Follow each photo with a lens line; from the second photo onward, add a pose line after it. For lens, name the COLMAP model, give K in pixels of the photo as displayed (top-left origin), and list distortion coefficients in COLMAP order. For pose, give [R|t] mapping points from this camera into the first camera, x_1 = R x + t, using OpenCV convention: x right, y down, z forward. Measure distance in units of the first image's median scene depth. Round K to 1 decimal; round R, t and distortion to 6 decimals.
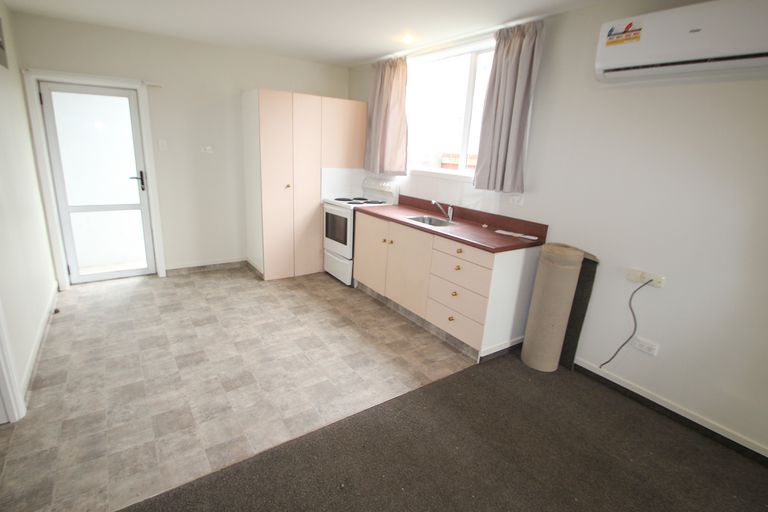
lens RADIAL K [[384.6, 0, 384.0], [0, 384.6, 256.0], [0, 0, 1]] dist [-0.011111, -0.000920]
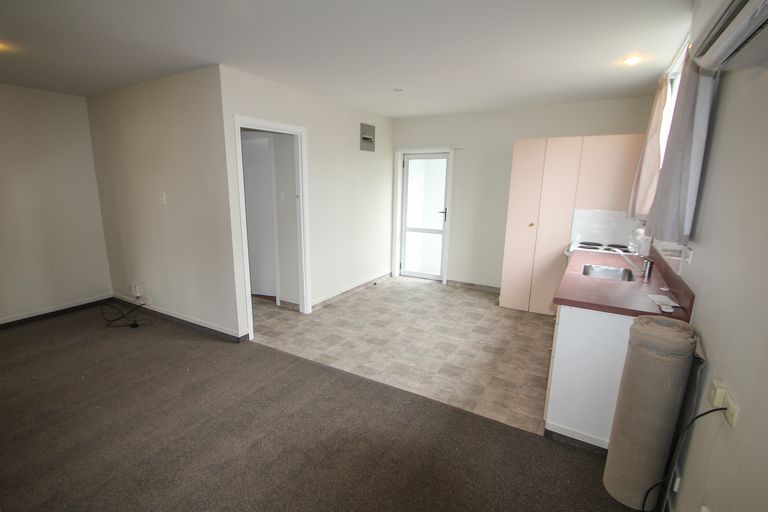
lens RADIAL K [[383.1, 0, 355.9], [0, 383.1, 265.5], [0, 0, 1]] dist [-0.004306, -0.000363]
pose [[0.375876, 0.155280, -0.913567, 0.668497], [-0.241625, 0.968180, 0.065150, -0.028178], [0.894614, 0.196252, 0.401436, 0.192362]]
